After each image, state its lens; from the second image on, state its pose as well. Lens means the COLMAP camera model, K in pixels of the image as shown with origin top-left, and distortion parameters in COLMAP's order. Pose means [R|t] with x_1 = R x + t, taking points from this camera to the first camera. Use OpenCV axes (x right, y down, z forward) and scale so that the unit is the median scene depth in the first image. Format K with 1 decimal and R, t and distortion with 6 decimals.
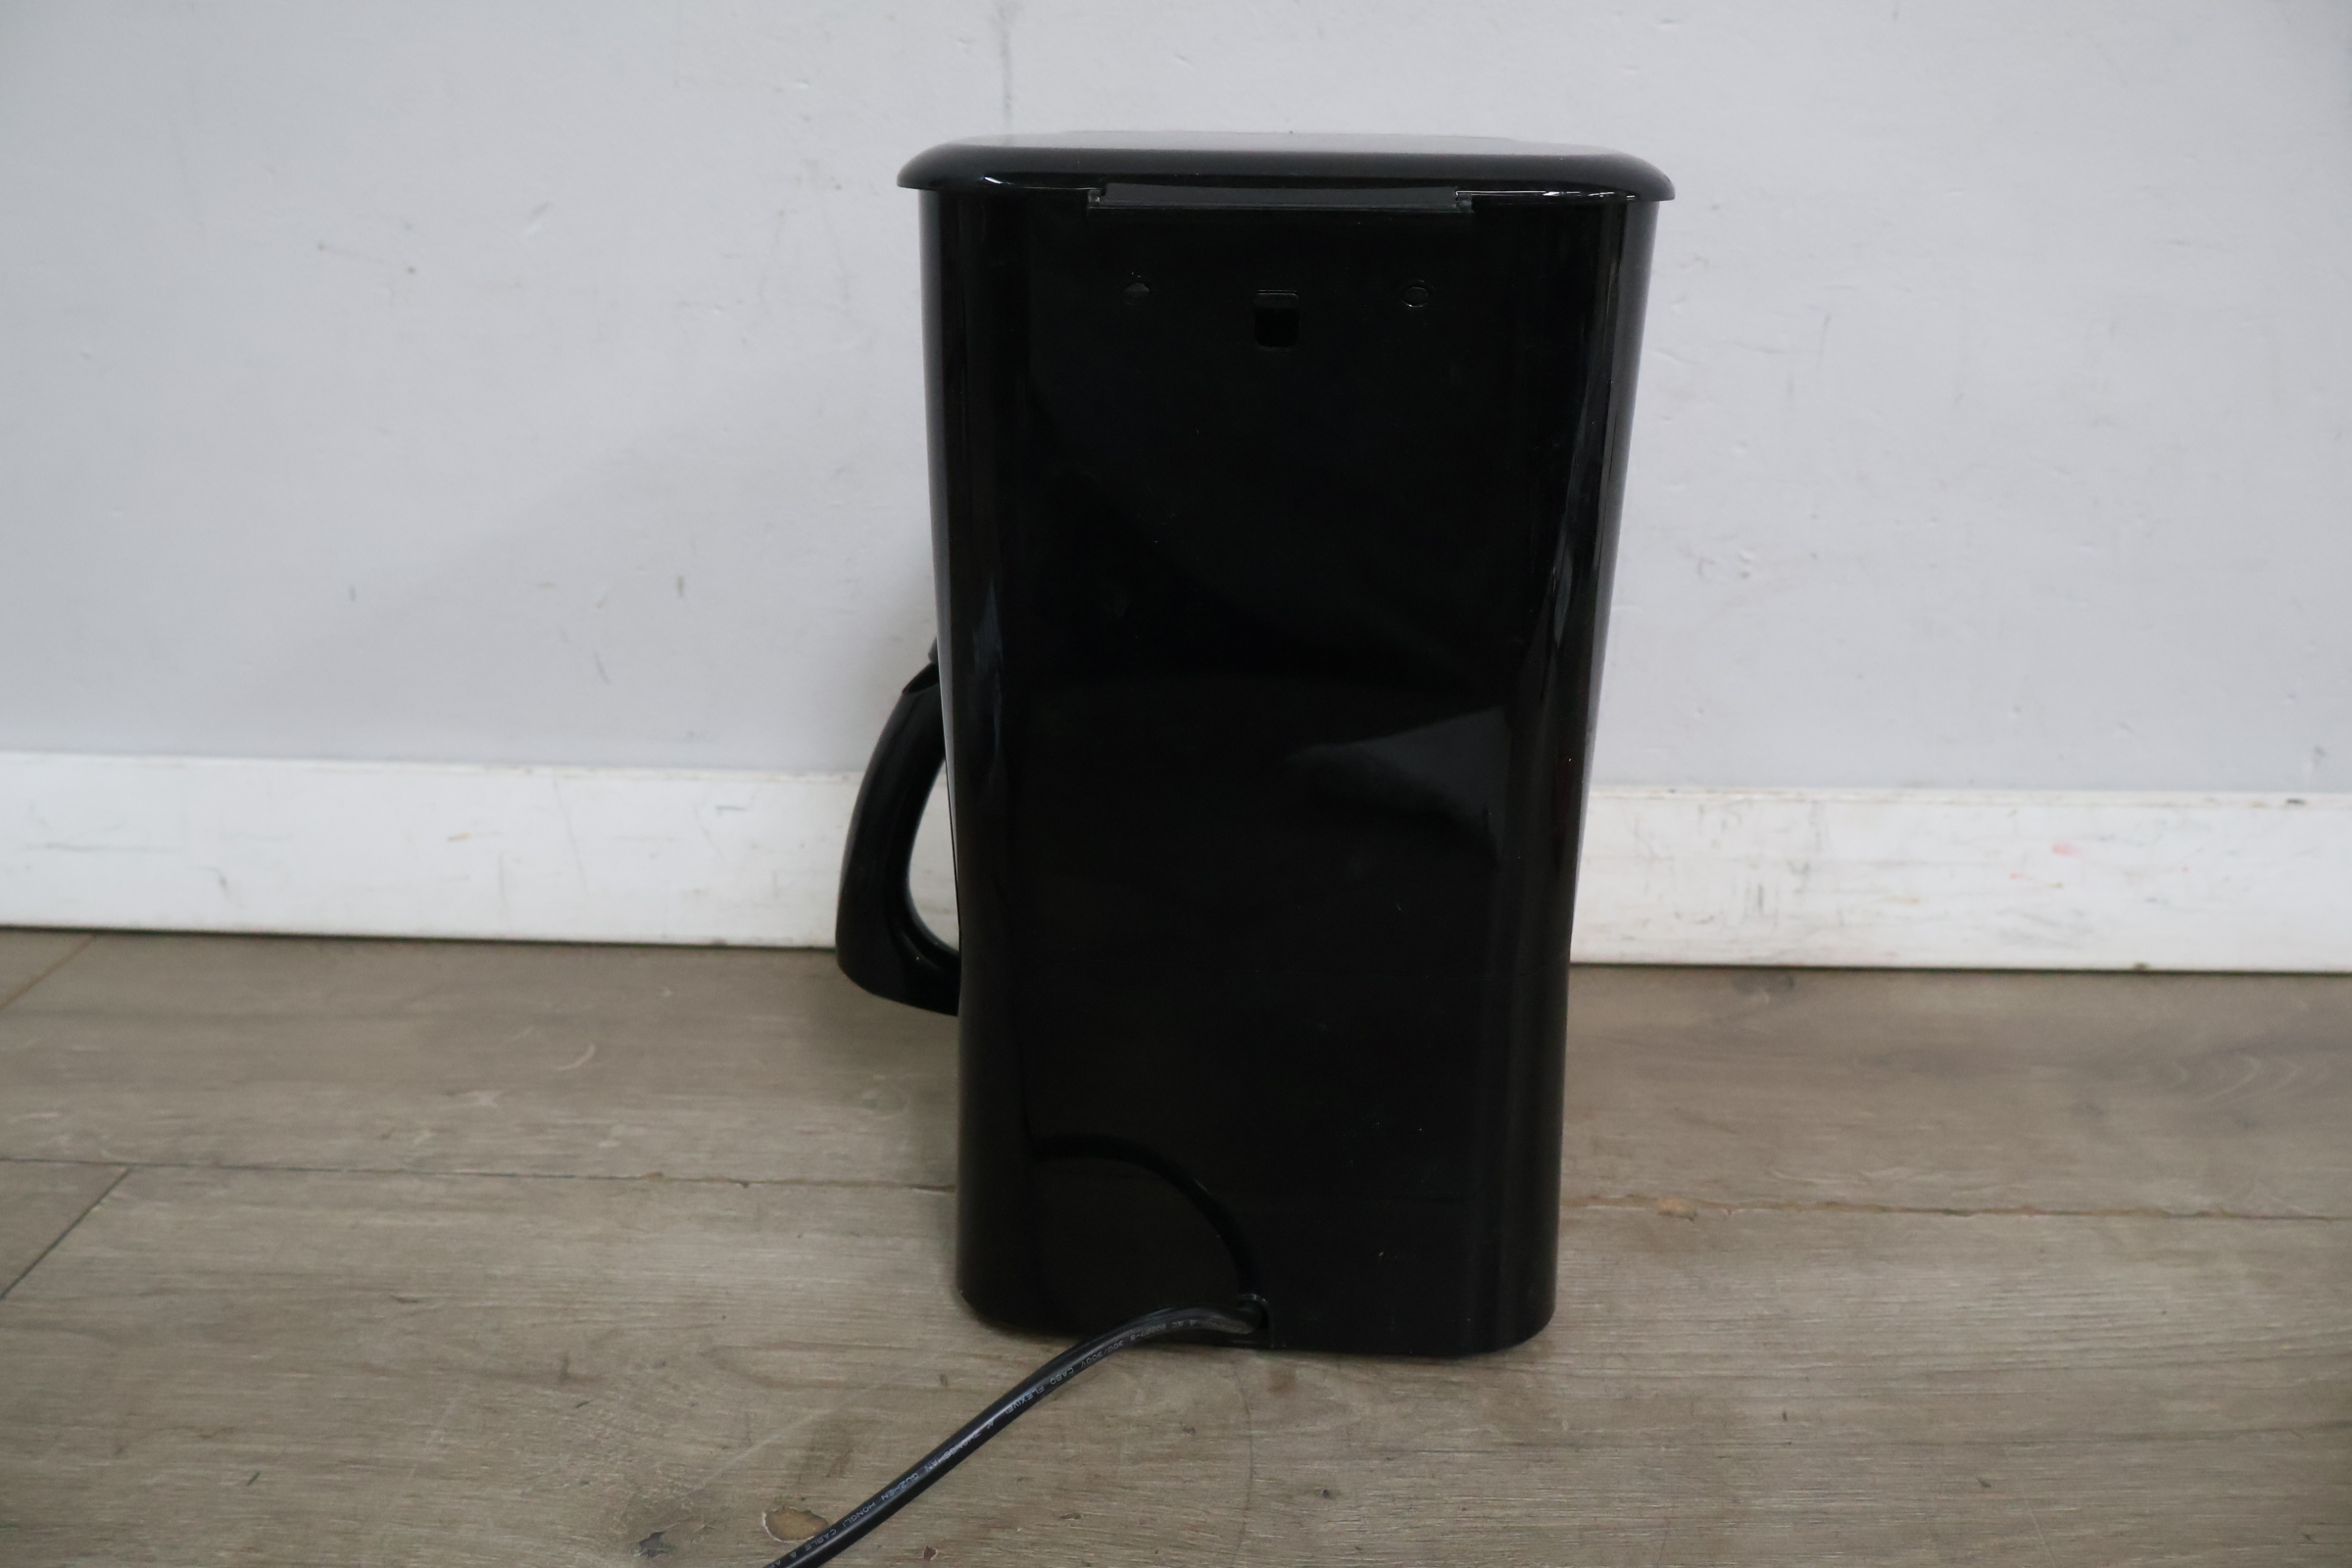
lens RADIAL K [[2031.1, 0, 1161.0], [0, 2031.1, 766.3], [0, 0, 1]] dist [0.004084, -0.009047]
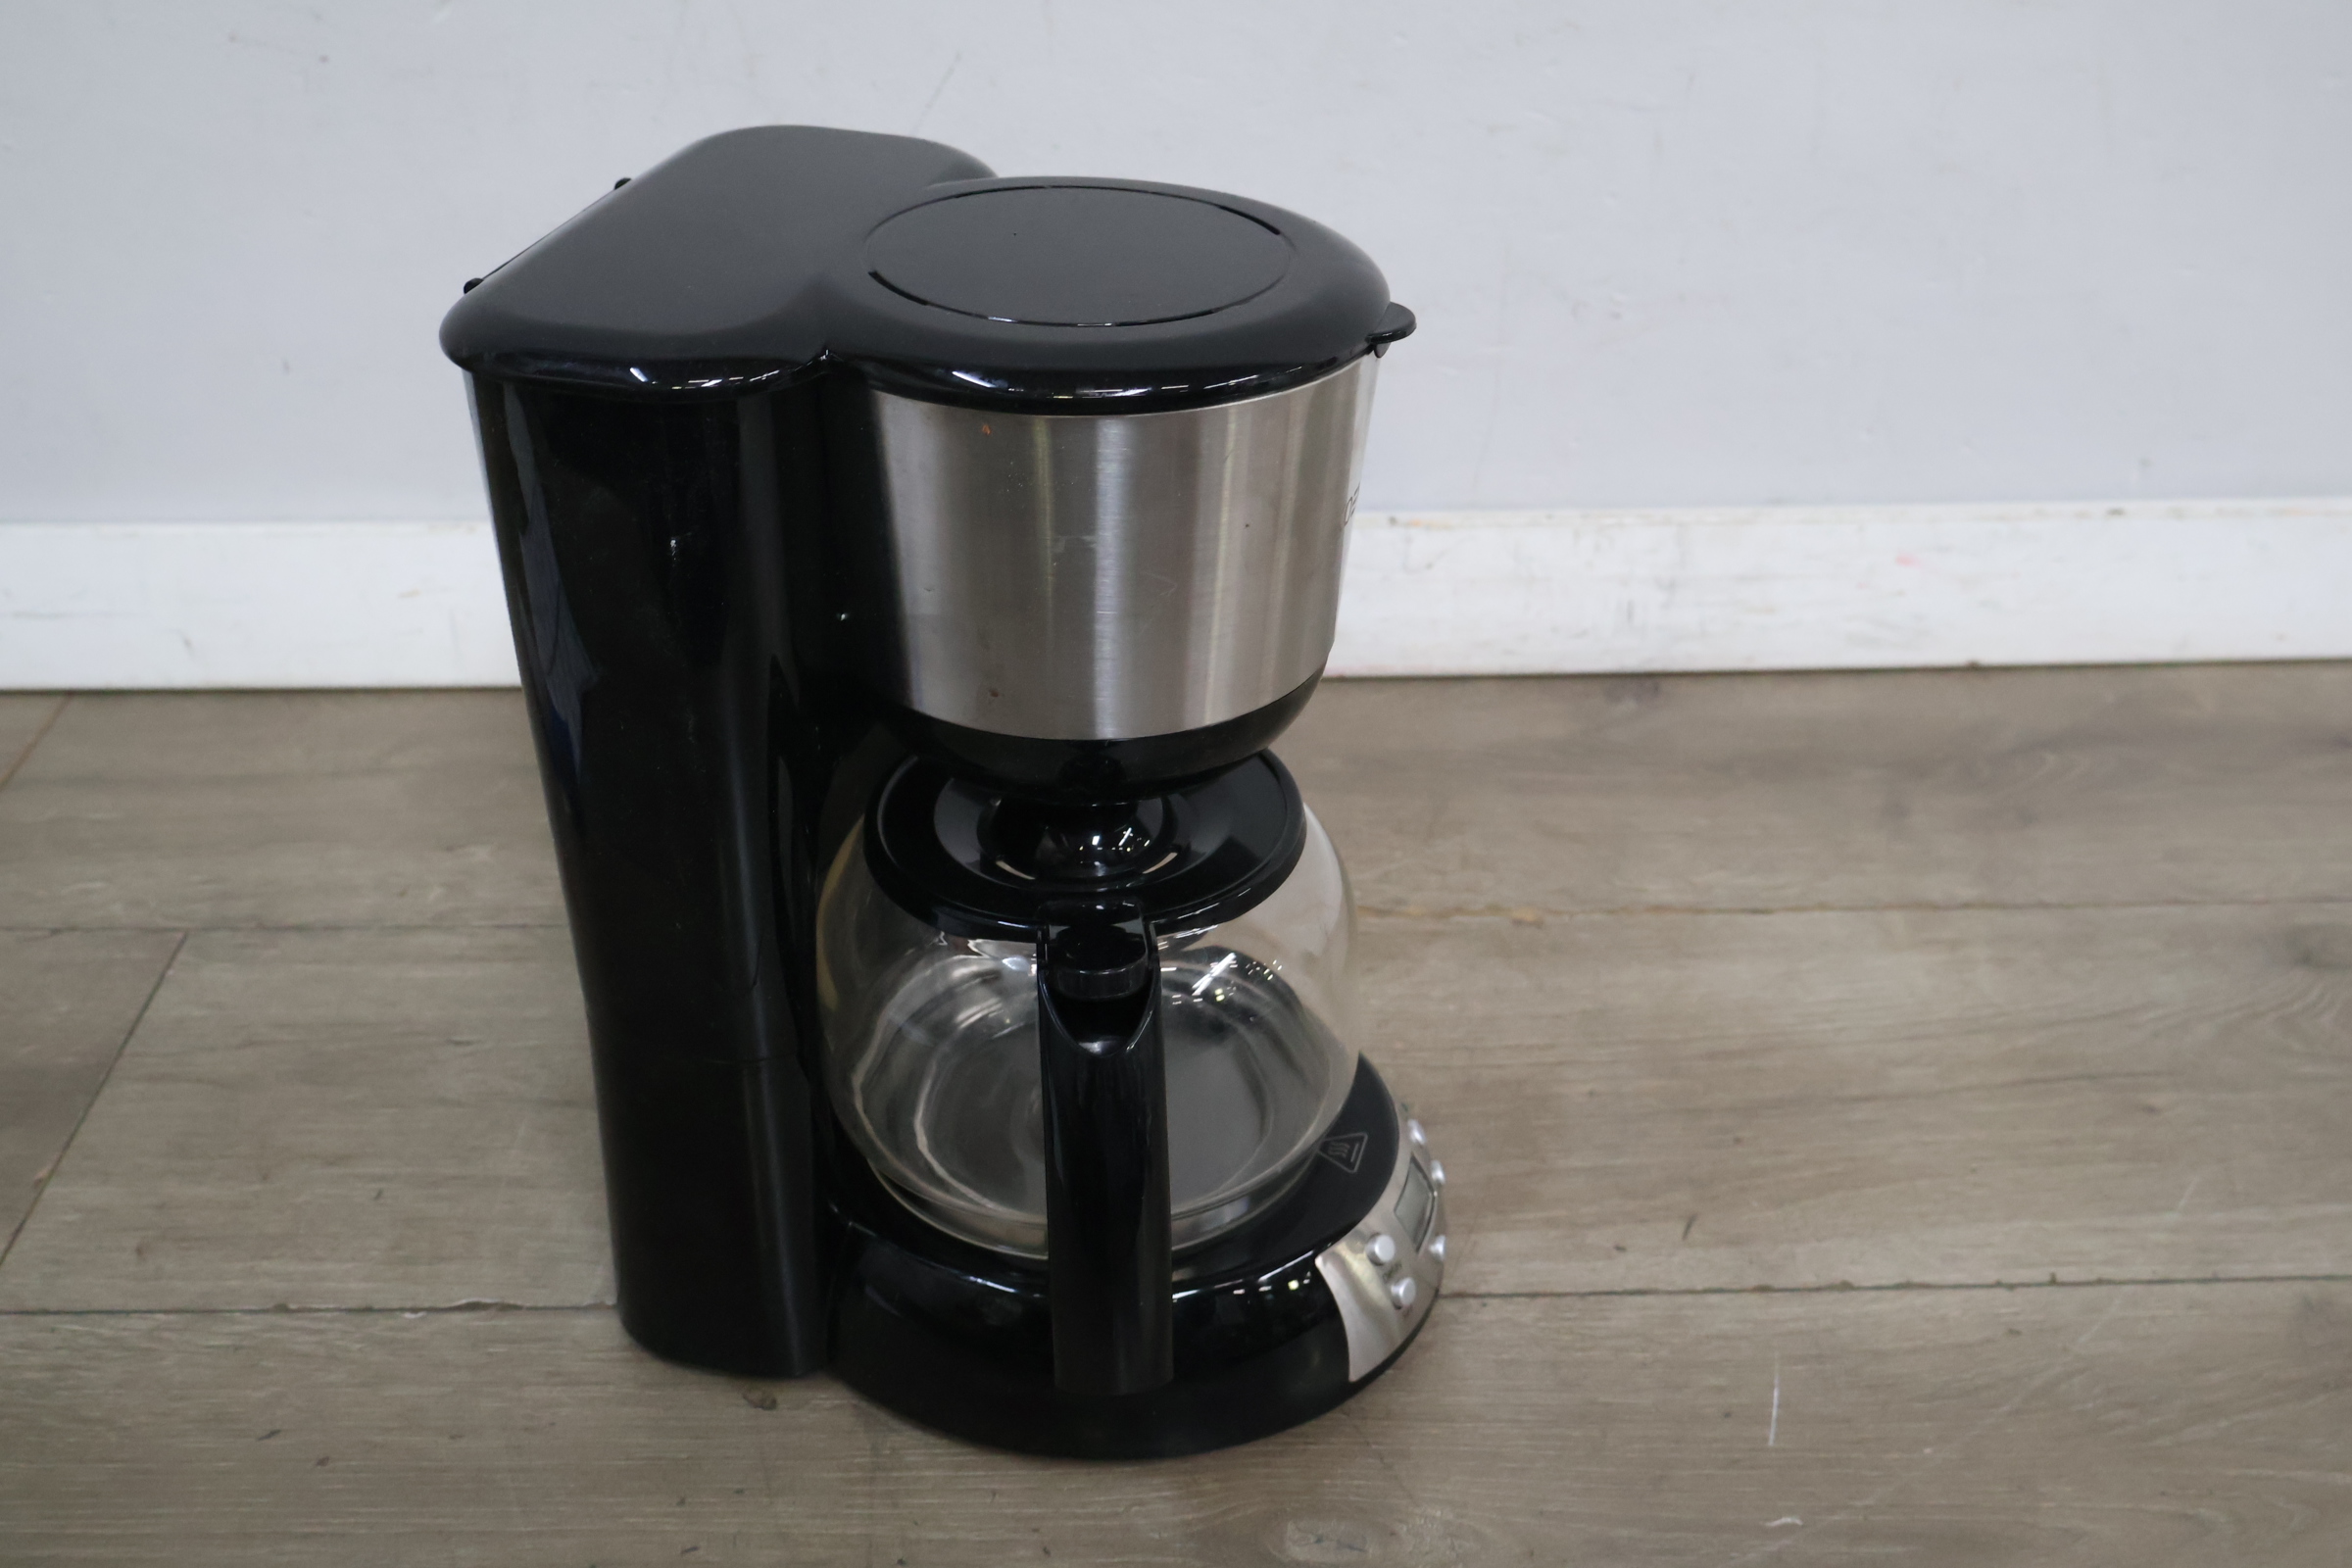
lens RADIAL K [[2513.3, 0, 1182.5], [0, 2513.3, 786.4], [0, 0, 1]] dist [-0.004925, 0.000000]
pose [[0.998532, -0.035975, 0.040492, -0.001497], [0.026109, 0.974676, 0.222094, -0.177689], [-0.047456, -0.220710, 0.974184, -0.376932]]
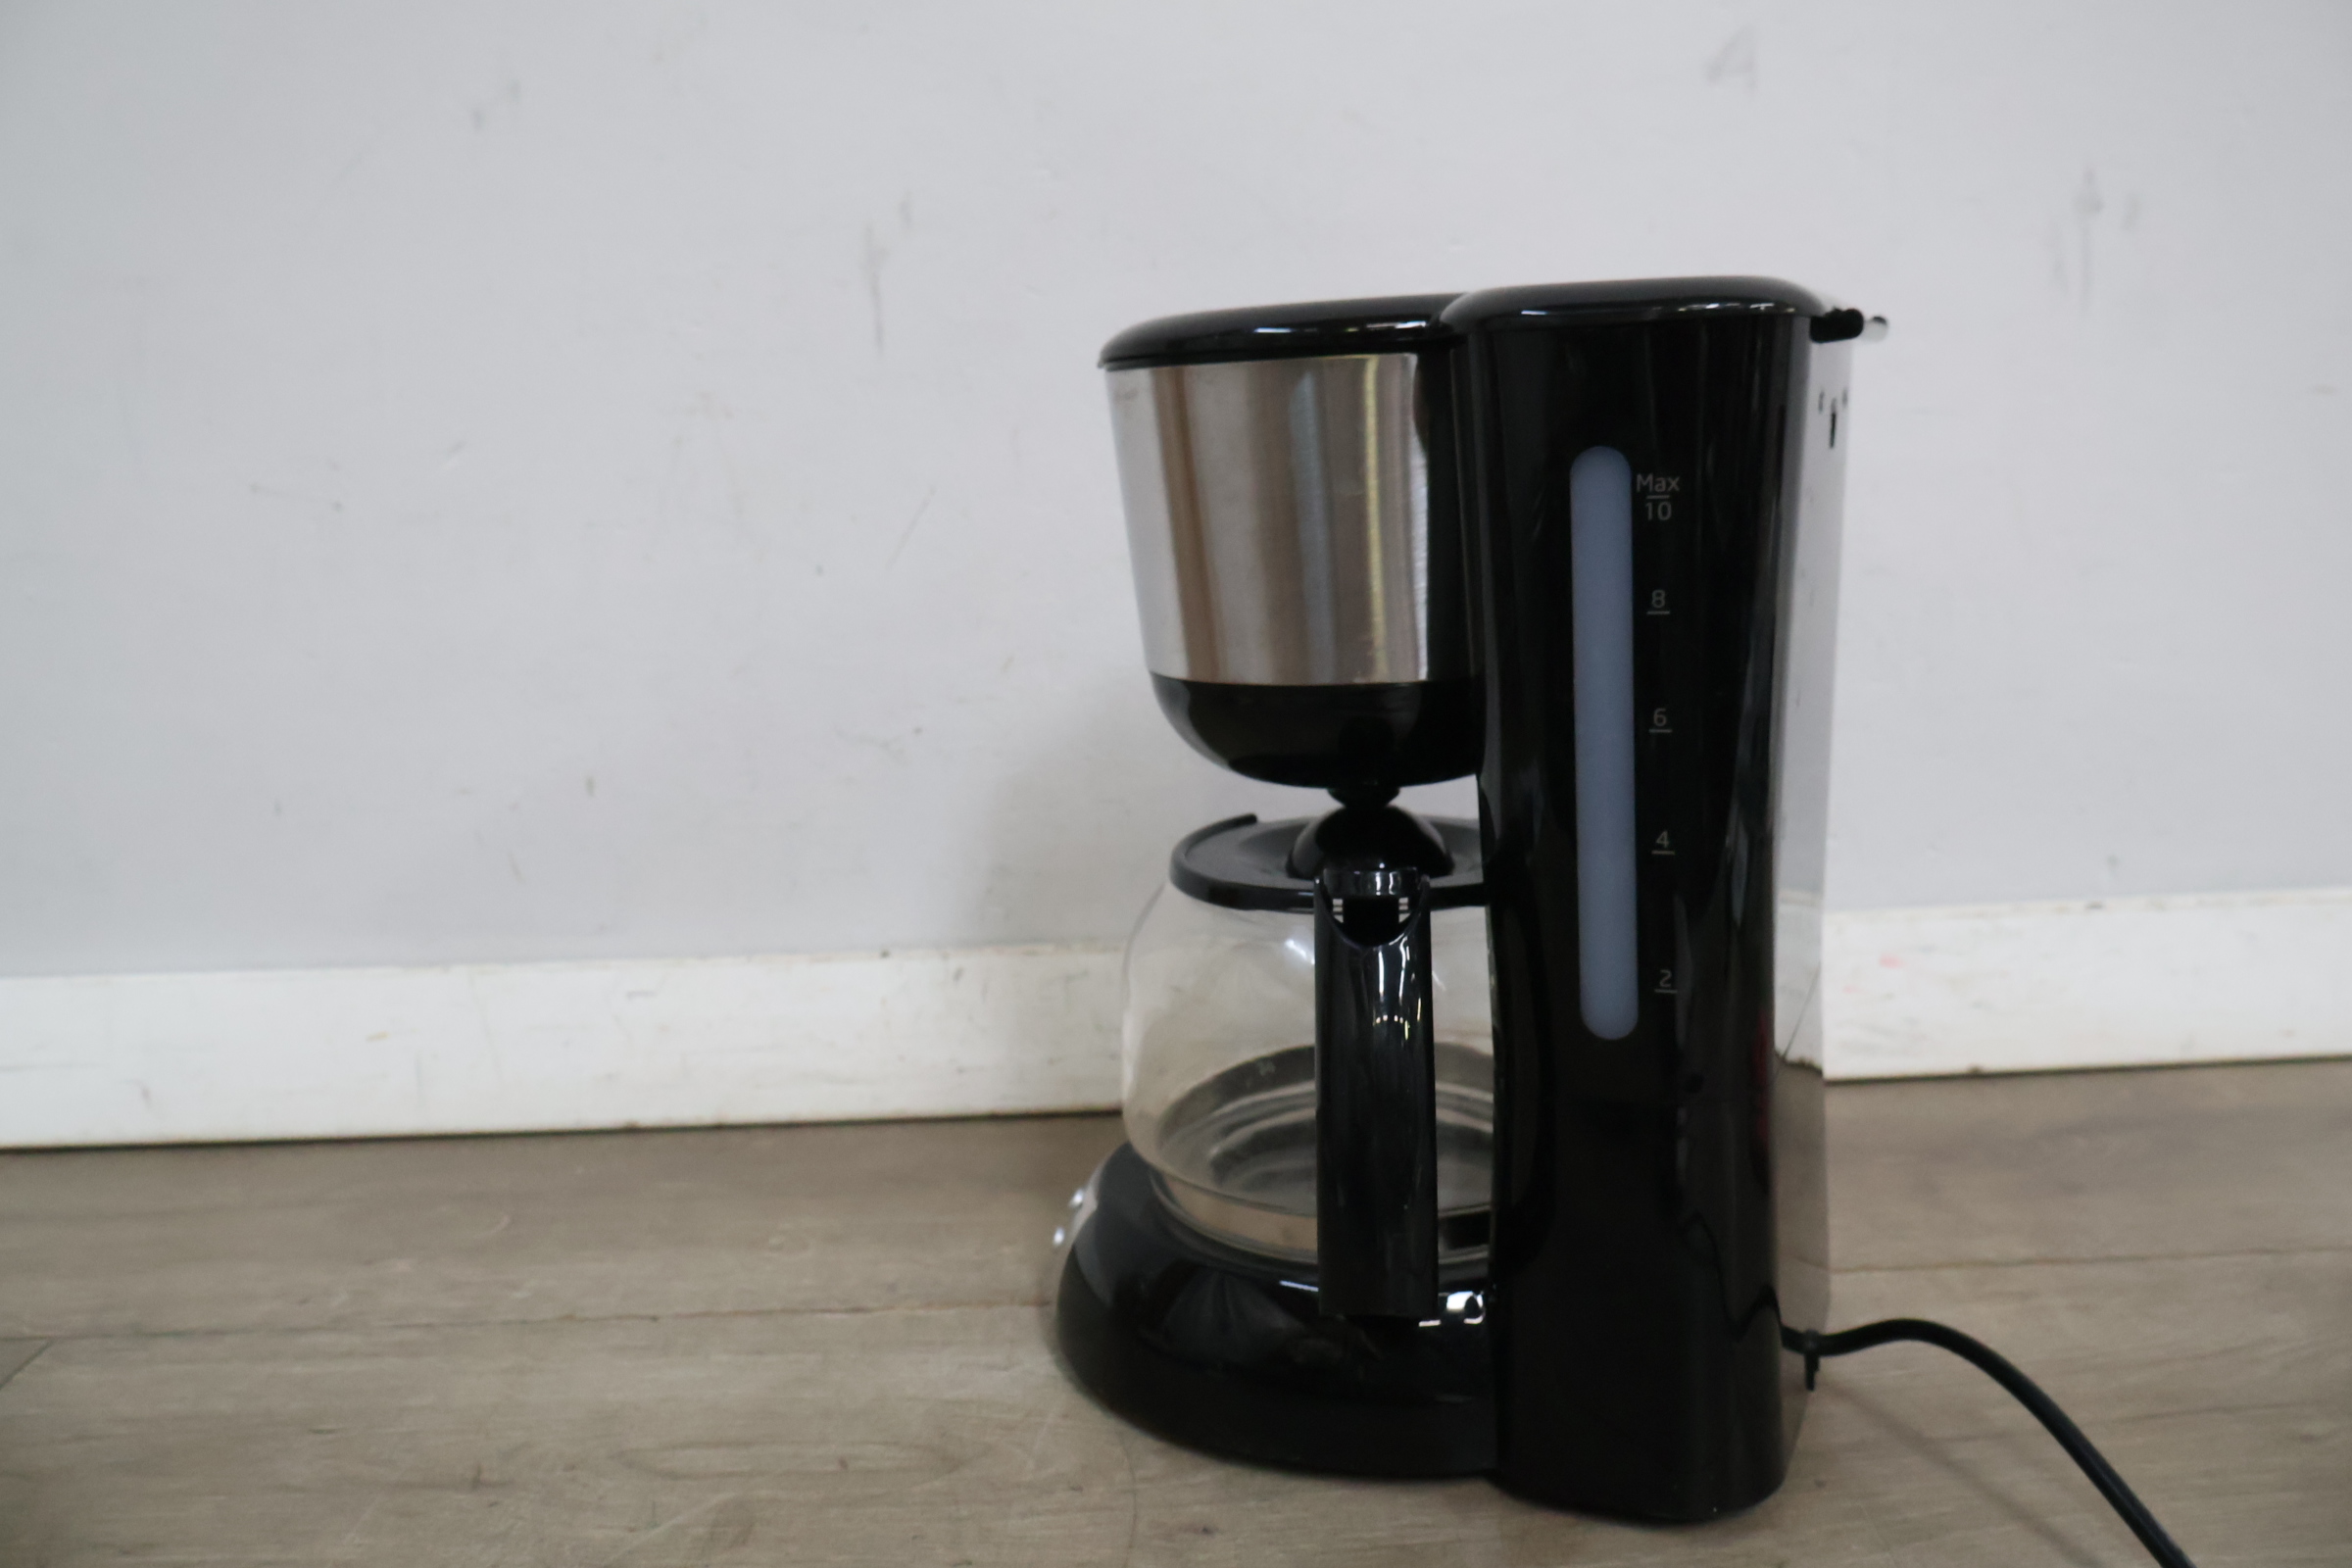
lens RADIAL K [[2031.1, 0, 1179.1], [0, 2031.1, 776.8], [0, 0, 1]] dist [0.004084, -0.009047]
pose [[0.997863, -0.050381, 0.041607, 0.033505], [0.056054, 0.987264, -0.148891, 0.098560], [-0.033575, 0.150905, 0.987978, -0.078237]]
